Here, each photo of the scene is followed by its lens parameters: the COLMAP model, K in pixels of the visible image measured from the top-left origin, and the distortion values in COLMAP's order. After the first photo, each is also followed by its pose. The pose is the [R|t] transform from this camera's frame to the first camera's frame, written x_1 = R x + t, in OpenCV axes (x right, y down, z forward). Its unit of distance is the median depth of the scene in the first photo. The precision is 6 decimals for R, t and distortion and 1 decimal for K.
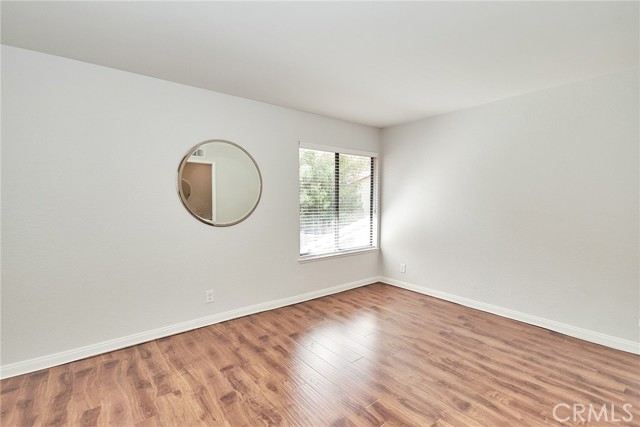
lens RADIAL K [[304.8, 0, 323.5], [0, 304.8, 211.8], [0, 0, 1]] dist [0.016764, -0.000063]
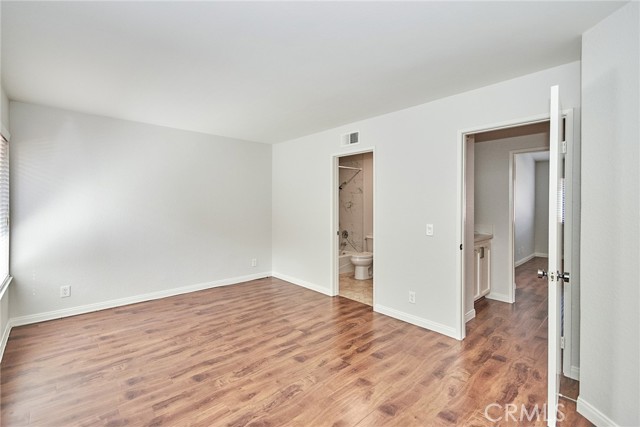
lens RADIAL K [[285.0, 0, 316.9], [0, 285.0, 210.0], [0, 0, 1]] dist [0.012840, -0.002957]
pose [[-0.071758, -0.019522, 0.997231, -0.814315], [0.035804, 0.999114, 0.022135, -0.030431], [-0.996779, 0.037293, -0.070996, 0.615276]]
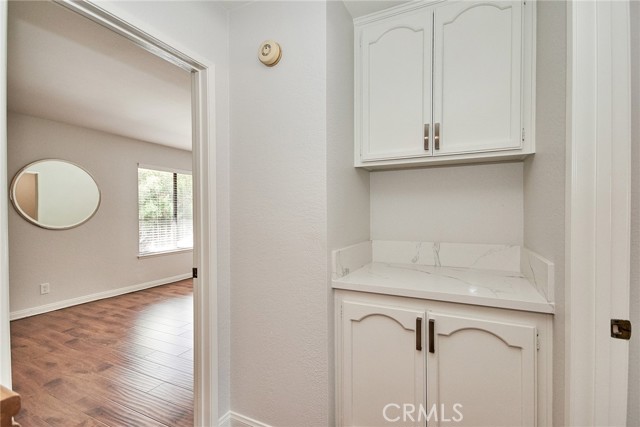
lens RADIAL K [[285.0, 0, 339.4], [0, 285.0, 213.4], [0, 0, 1]] dist [0.012840, -0.002957]
pose [[0.878286, -0.007875, 0.478070, 0.115772], [0.022688, 0.999424, -0.025219, 0.037106], [-0.477596, 0.032996, 0.877959, -0.604296]]
